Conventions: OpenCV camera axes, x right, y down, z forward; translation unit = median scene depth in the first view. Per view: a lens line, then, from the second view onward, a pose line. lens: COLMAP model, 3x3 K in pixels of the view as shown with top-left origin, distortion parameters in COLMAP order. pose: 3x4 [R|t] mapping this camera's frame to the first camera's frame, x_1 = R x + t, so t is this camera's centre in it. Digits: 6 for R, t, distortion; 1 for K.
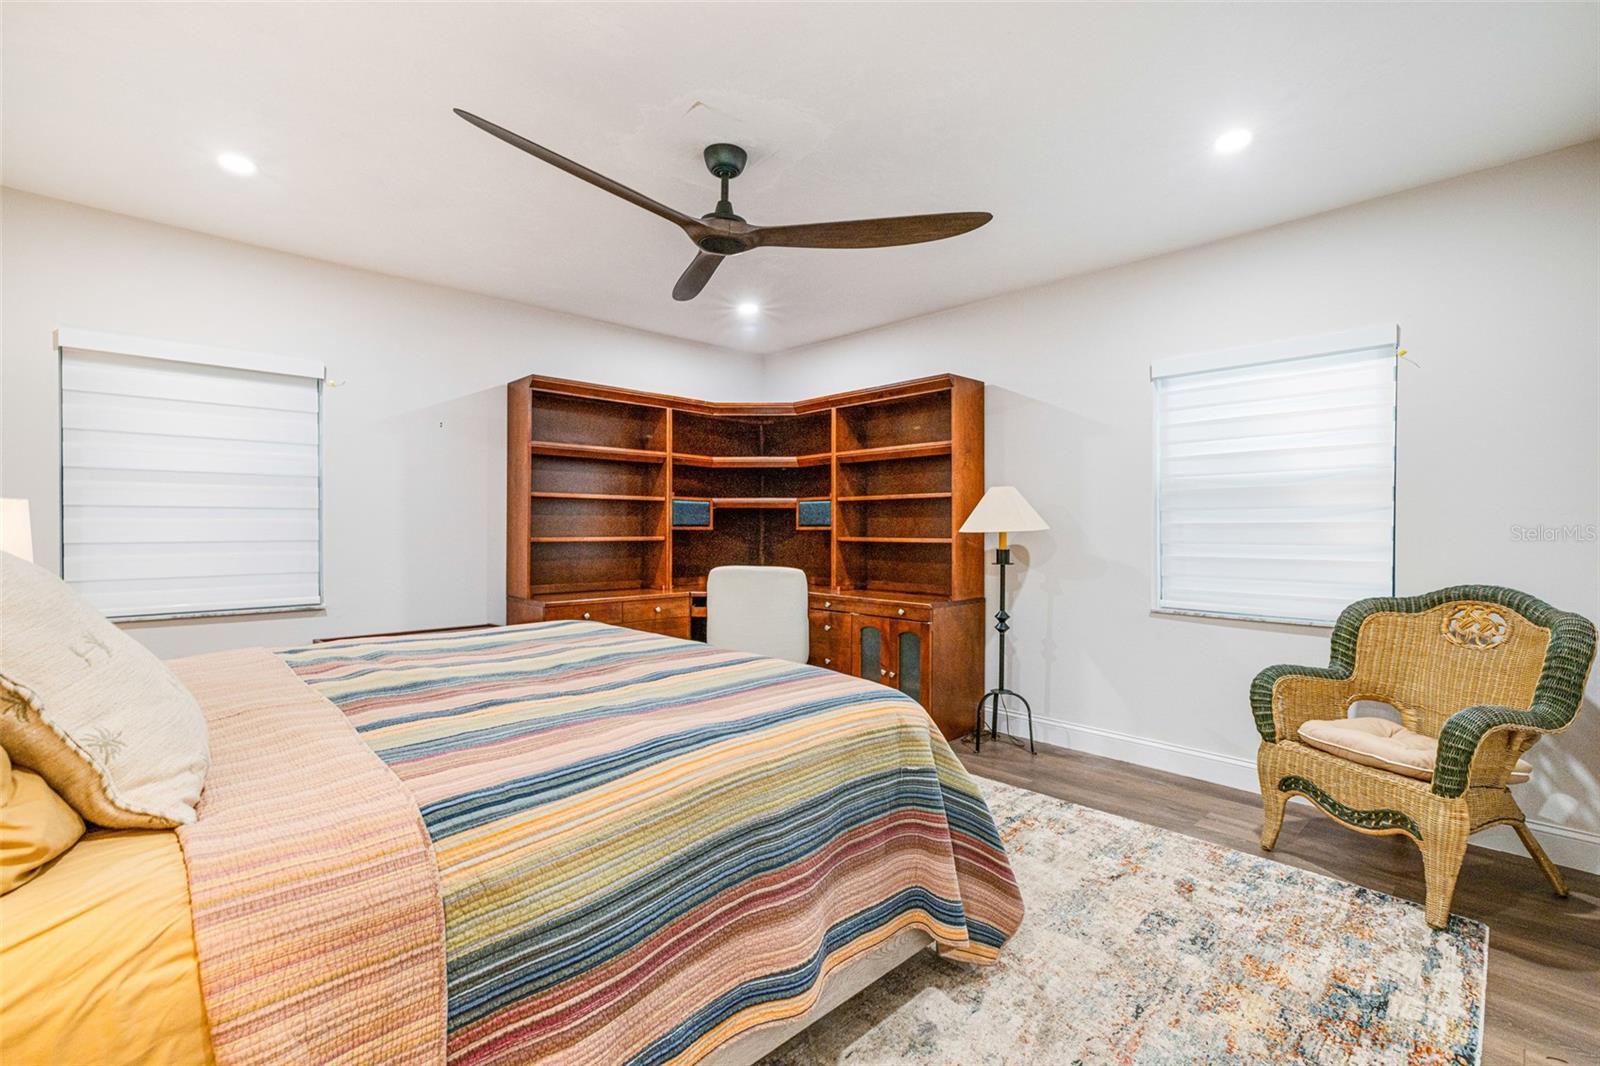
lens RADIAL K [[690.7, 0, 798.3], [0, 690.7, 529.7], [0, 0, 1]] dist [-0.002722, 0.000055]
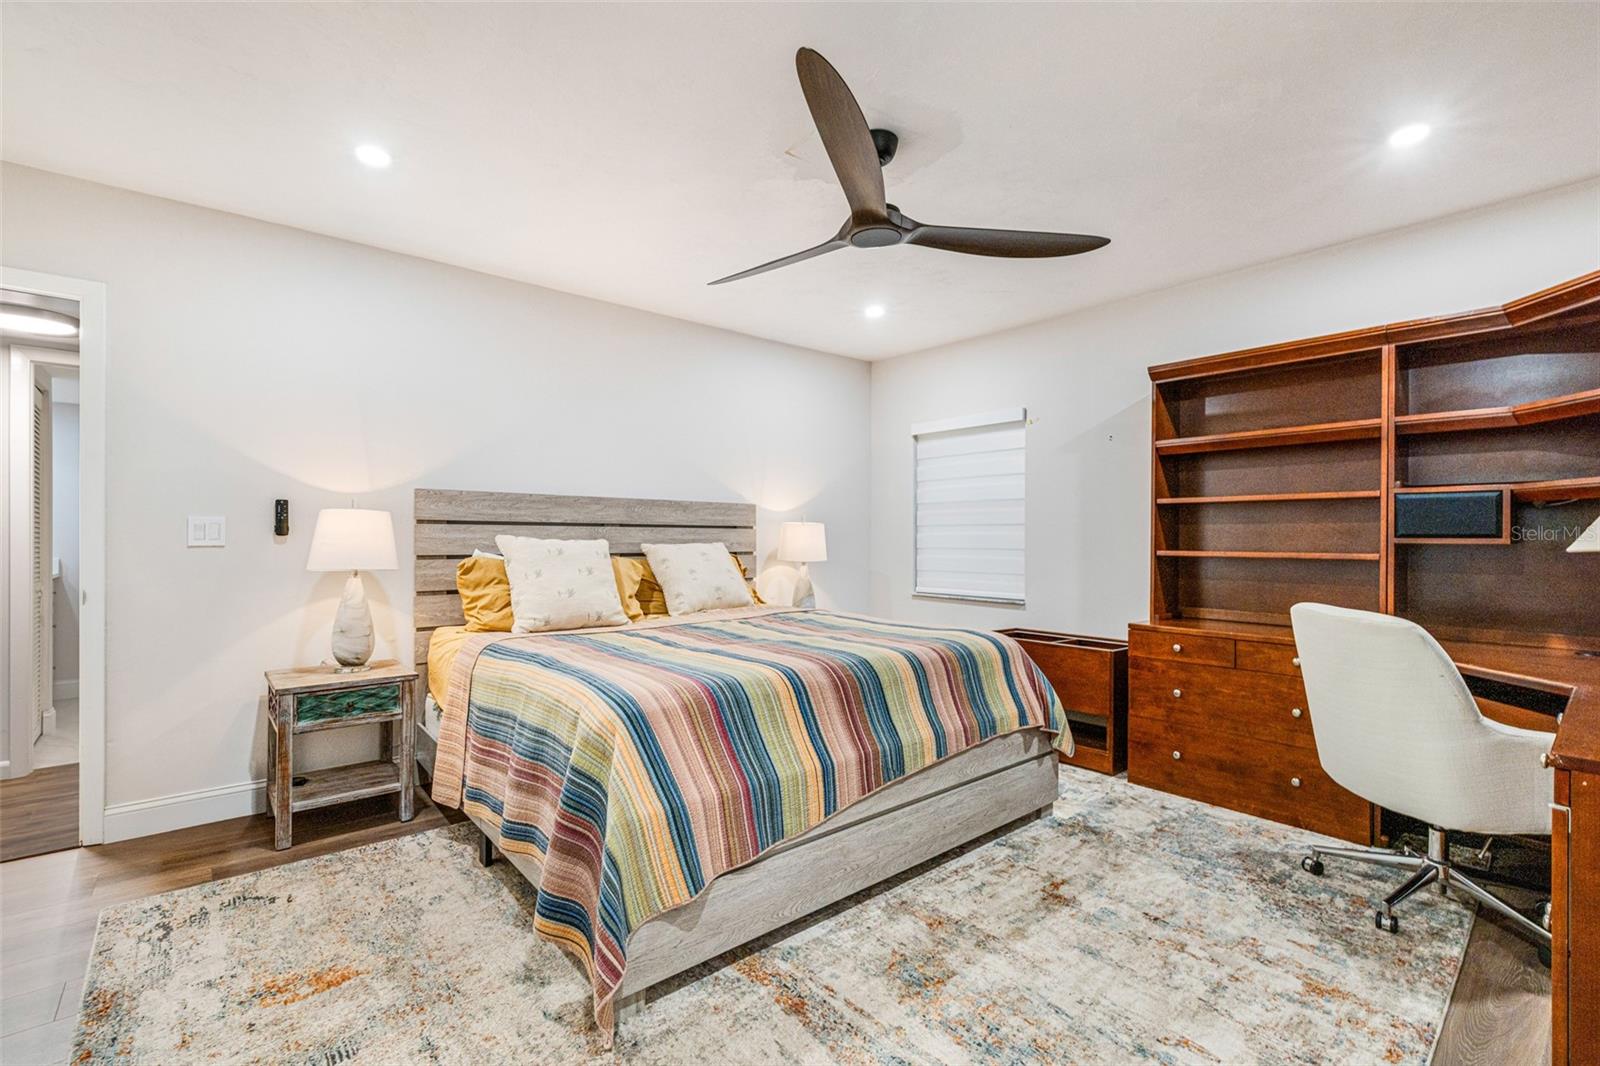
lens RADIAL K [[710.3, 0, 799.4], [0, 710.3, 534.7], [0, 0, 1]] dist [0.000115, 0.000381]
pose [[-0.045219, -0.005360, -0.998963, 0.475100], [-0.004733, 0.999976, -0.005151, -0.001864], [0.998966, 0.004495, -0.045243, 0.513012]]
